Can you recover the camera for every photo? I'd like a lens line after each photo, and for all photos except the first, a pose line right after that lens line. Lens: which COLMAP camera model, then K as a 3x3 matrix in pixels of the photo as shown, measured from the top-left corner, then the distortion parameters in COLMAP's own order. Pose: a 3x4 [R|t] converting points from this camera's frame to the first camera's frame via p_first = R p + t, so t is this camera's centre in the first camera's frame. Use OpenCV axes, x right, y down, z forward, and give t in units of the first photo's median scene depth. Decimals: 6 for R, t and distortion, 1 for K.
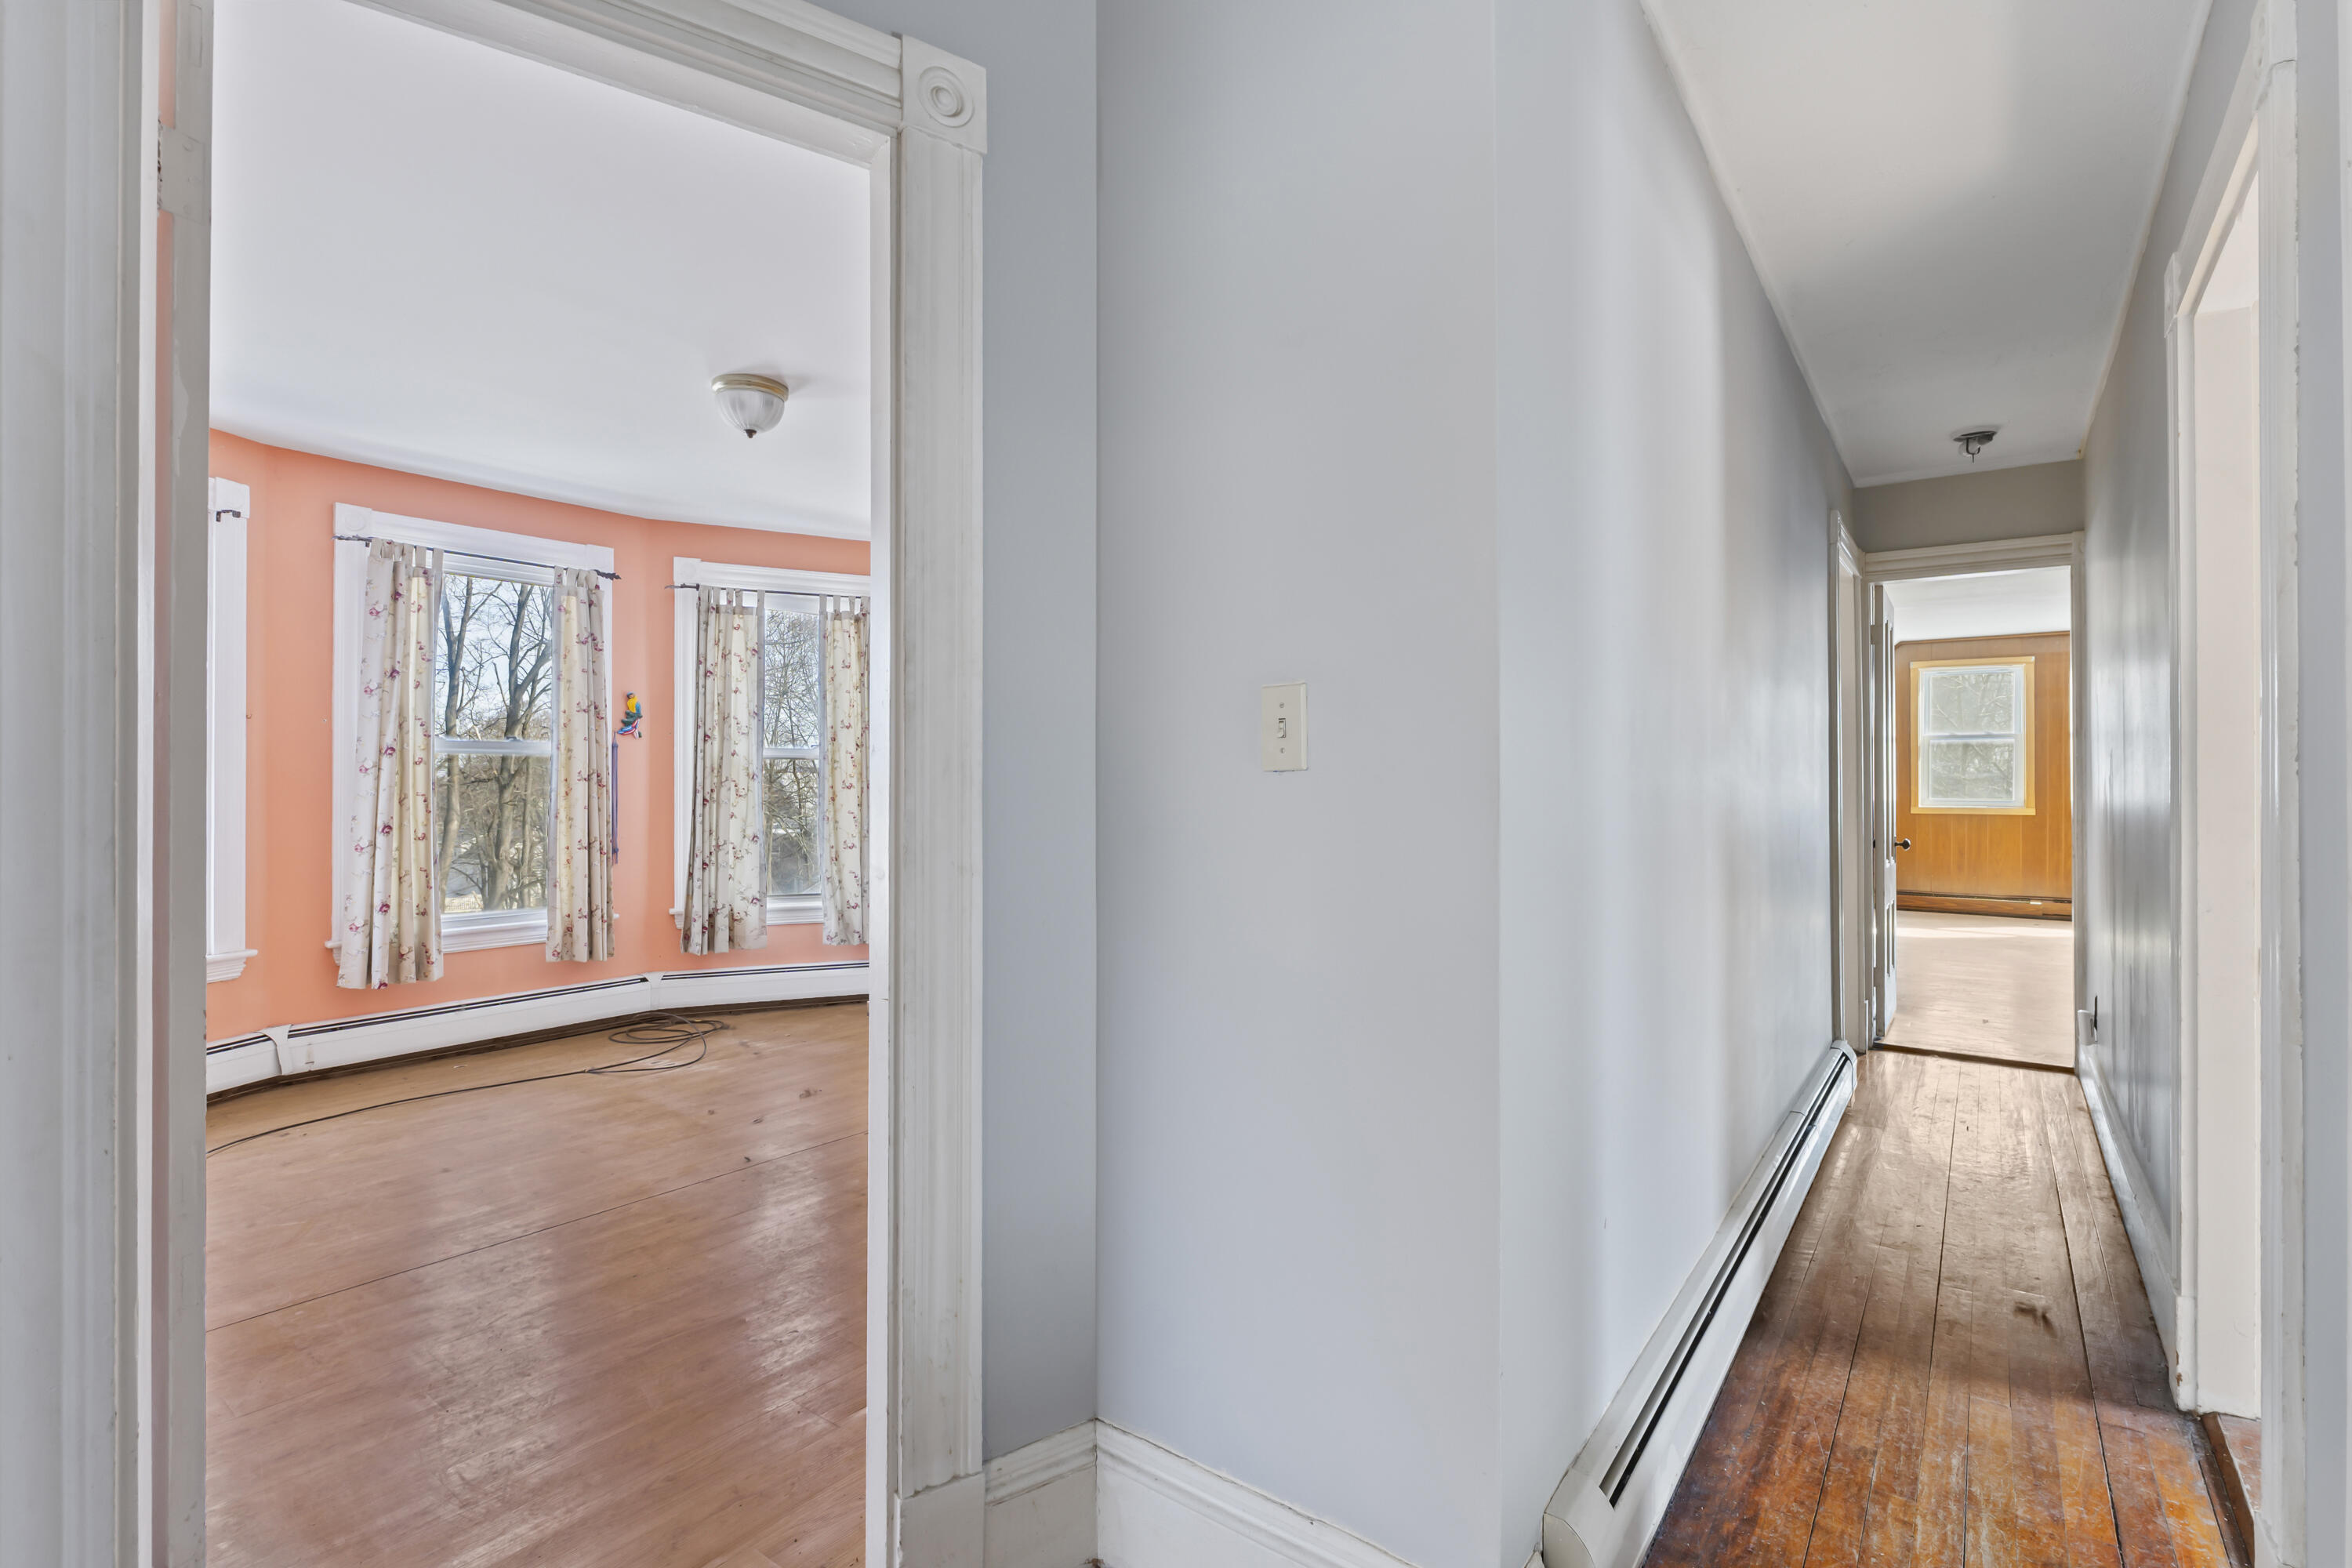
lens RADIAL K [[1068.2, 0, 1176.9], [0, 1068.2, 782.5], [0, 0, 1]] dist [-0.004130, 0.000297]
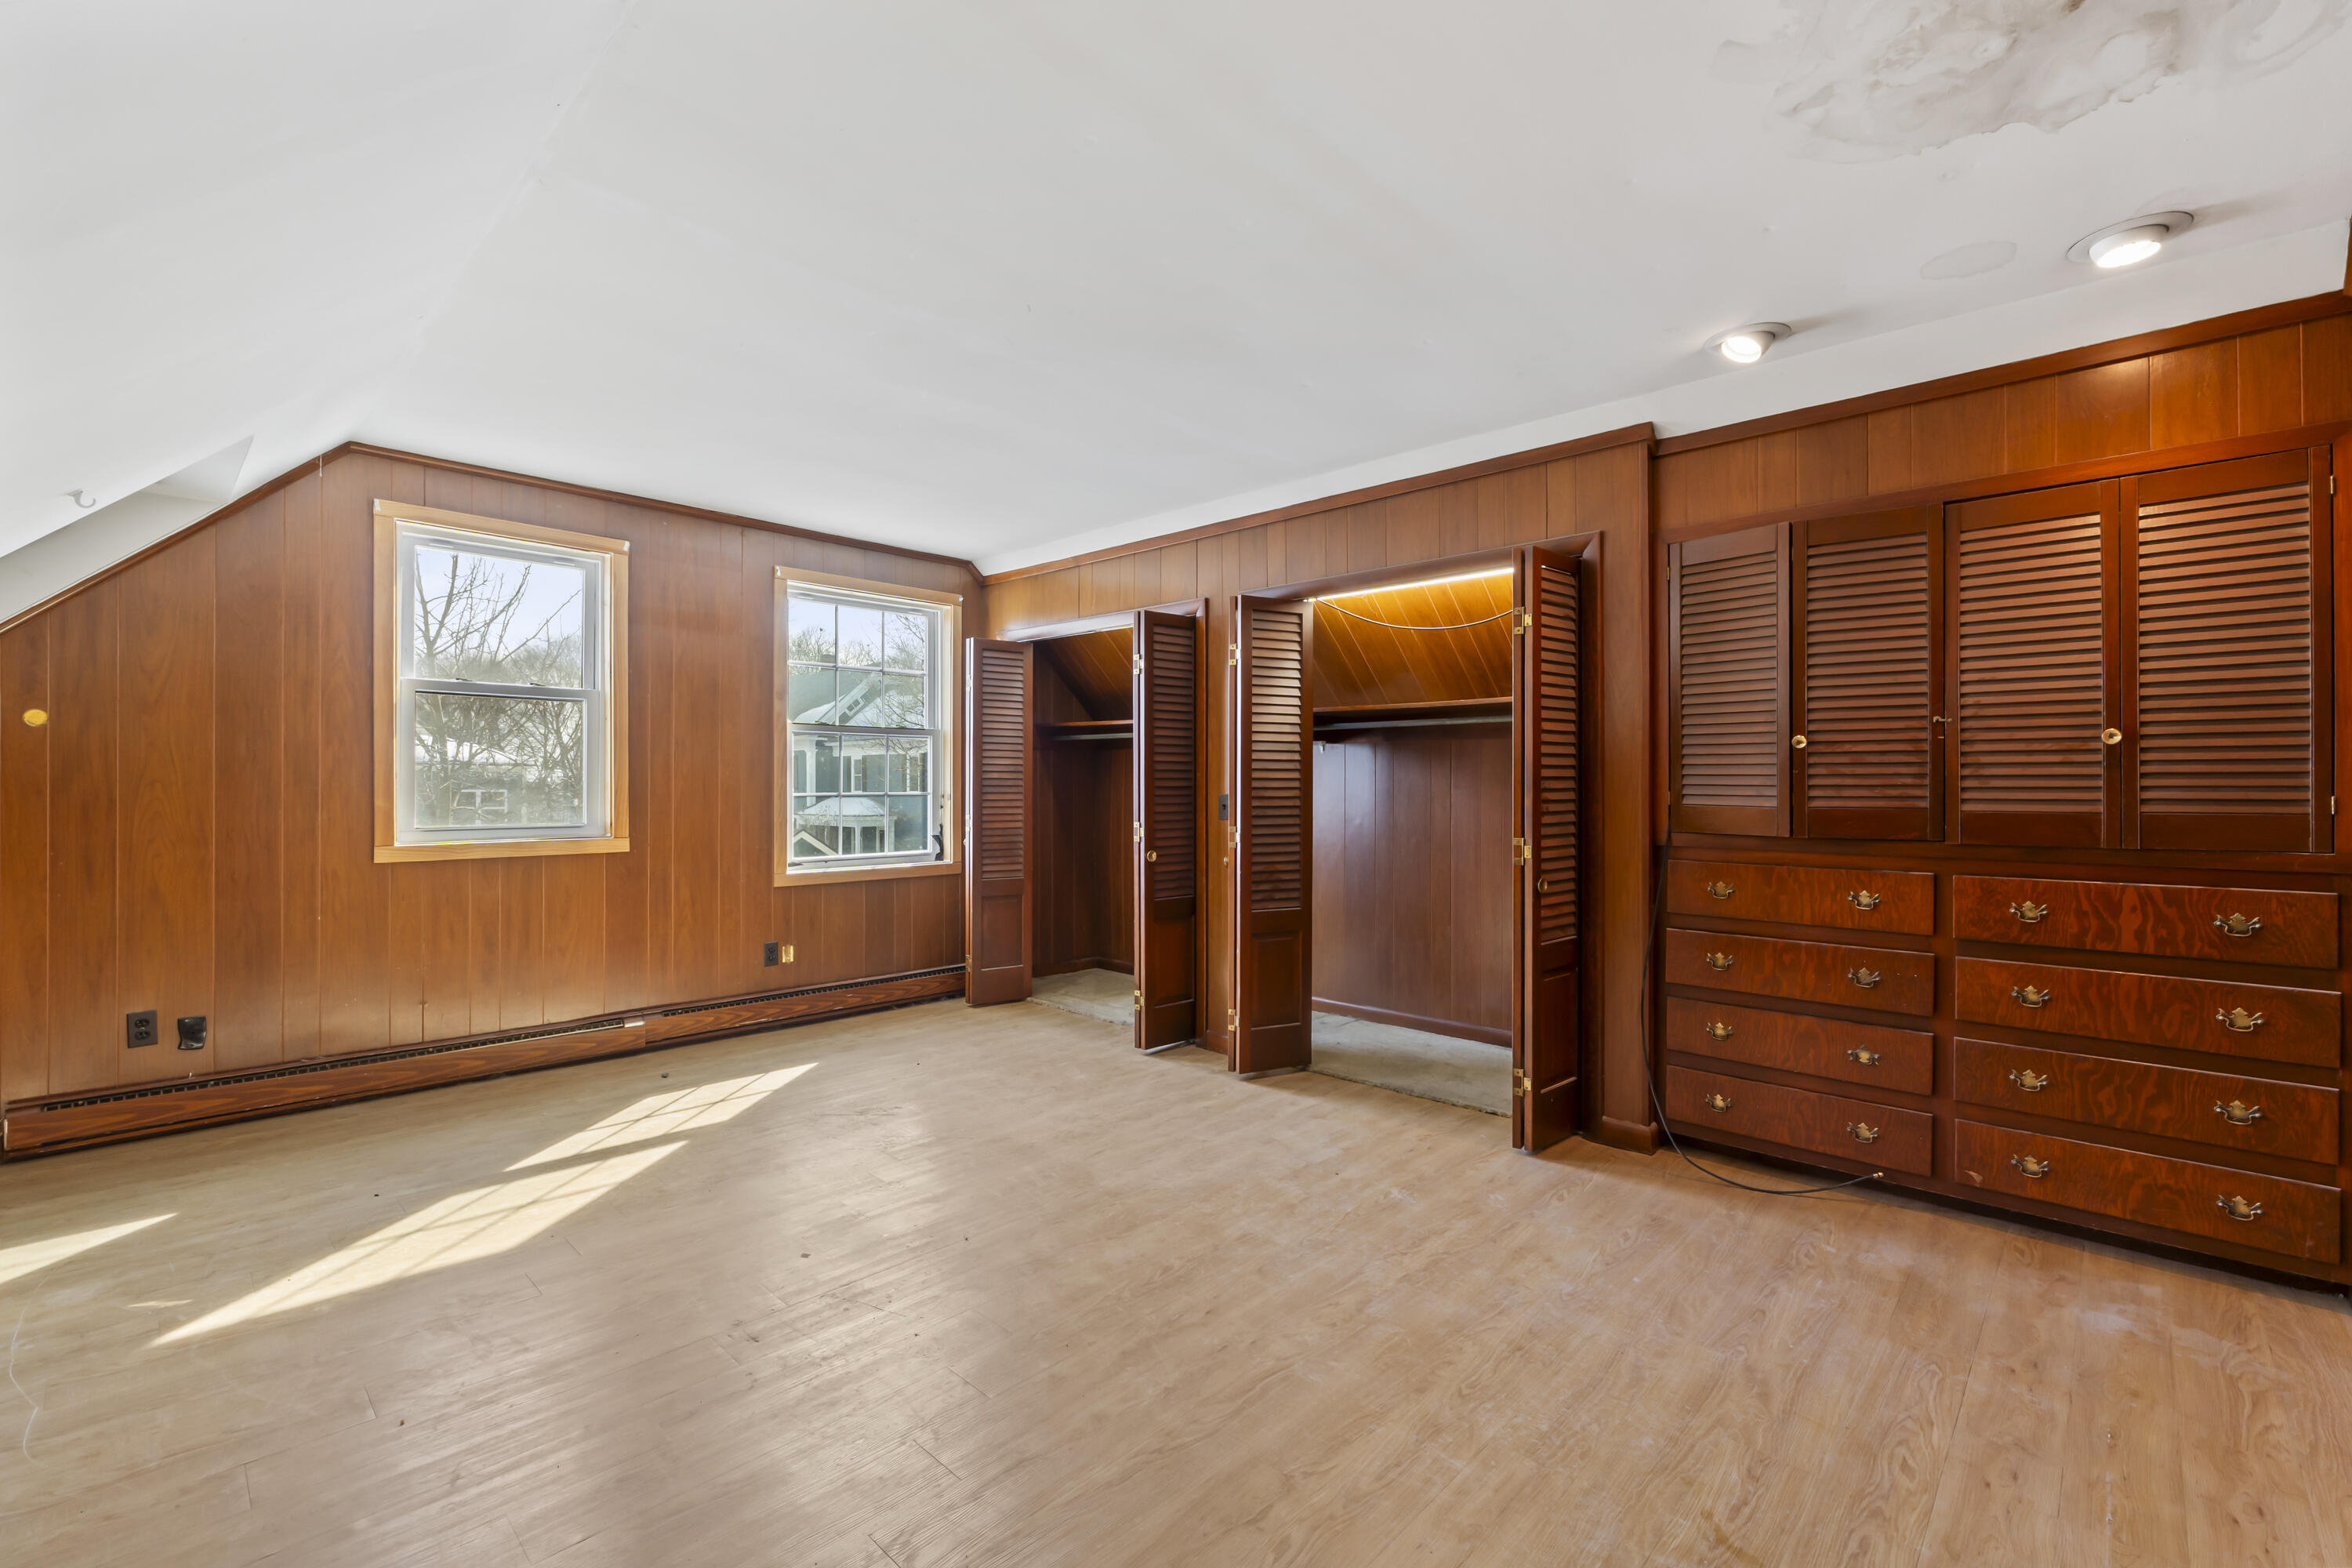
lens RADIAL K [[1001.8, 0, 1176.8], [0, 1001.8, 786.5], [0, 0, 1]] dist [-0.007116, -0.000398]
pose [[0.105654, 0.001283, 0.994402, 0.348498], [-0.006371, 0.999980, -0.000613, -0.001954], [-0.994383, -0.006270, 0.105660, 0.673695]]
